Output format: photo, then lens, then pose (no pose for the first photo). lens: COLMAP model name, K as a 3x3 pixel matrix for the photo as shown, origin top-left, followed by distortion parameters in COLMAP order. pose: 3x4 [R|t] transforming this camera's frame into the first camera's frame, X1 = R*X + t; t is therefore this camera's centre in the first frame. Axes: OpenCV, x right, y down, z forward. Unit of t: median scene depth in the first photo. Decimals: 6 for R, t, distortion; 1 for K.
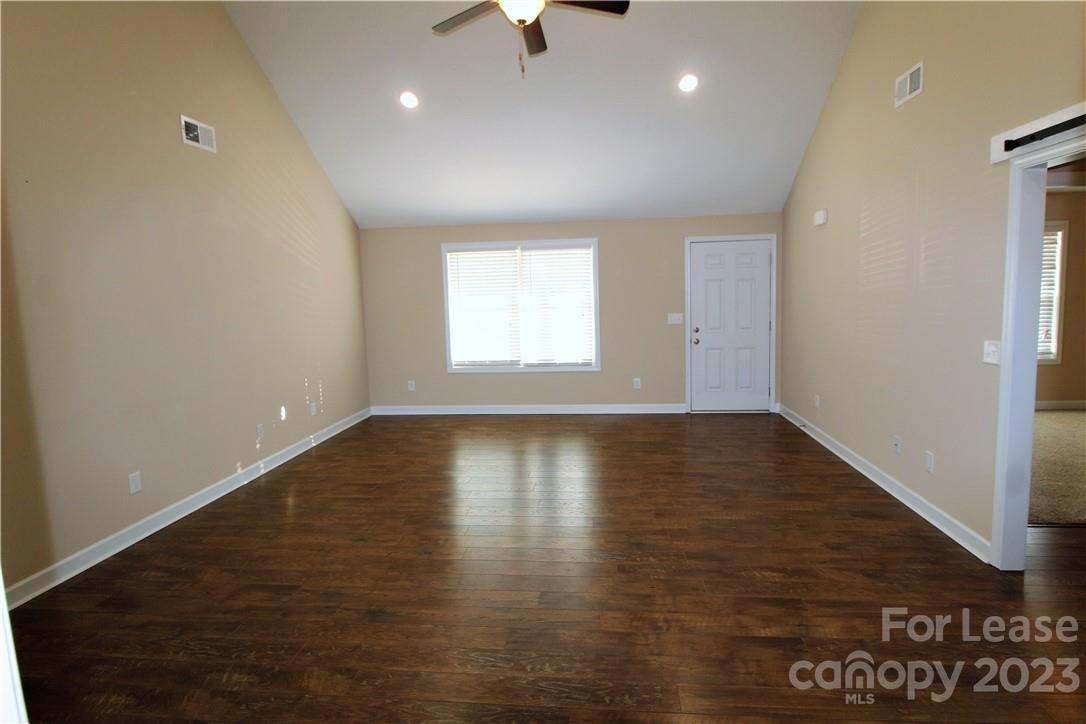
lens RADIAL K [[560.7, 0, 545.9], [0, 560.7, 350.9], [0, 0, 1]] dist [0.003477, -0.006550]
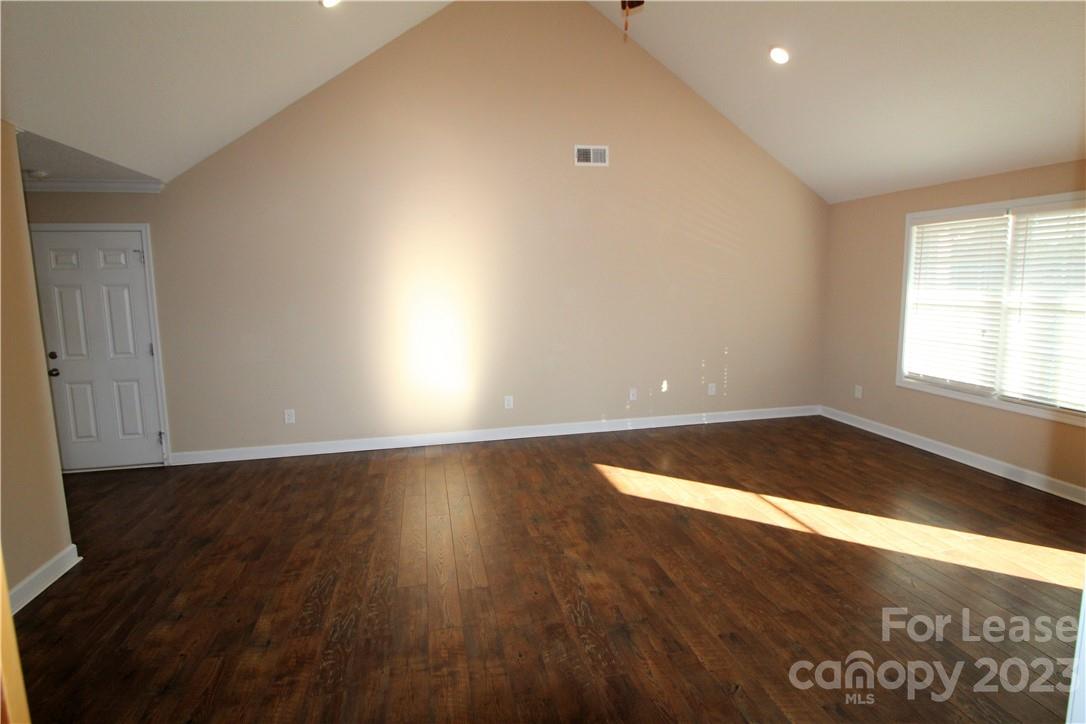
lens RADIAL K [[560.7, 0, 555.4], [0, 560.7, 350.5], [0, 0, 1]] dist [0.003477, -0.006550]
pose [[0.326895, 0.145846, -0.933739, 0.846073], [-0.098210, 0.987913, 0.119925, -0.119525], [0.939944, 0.052500, 0.337268, 0.686320]]
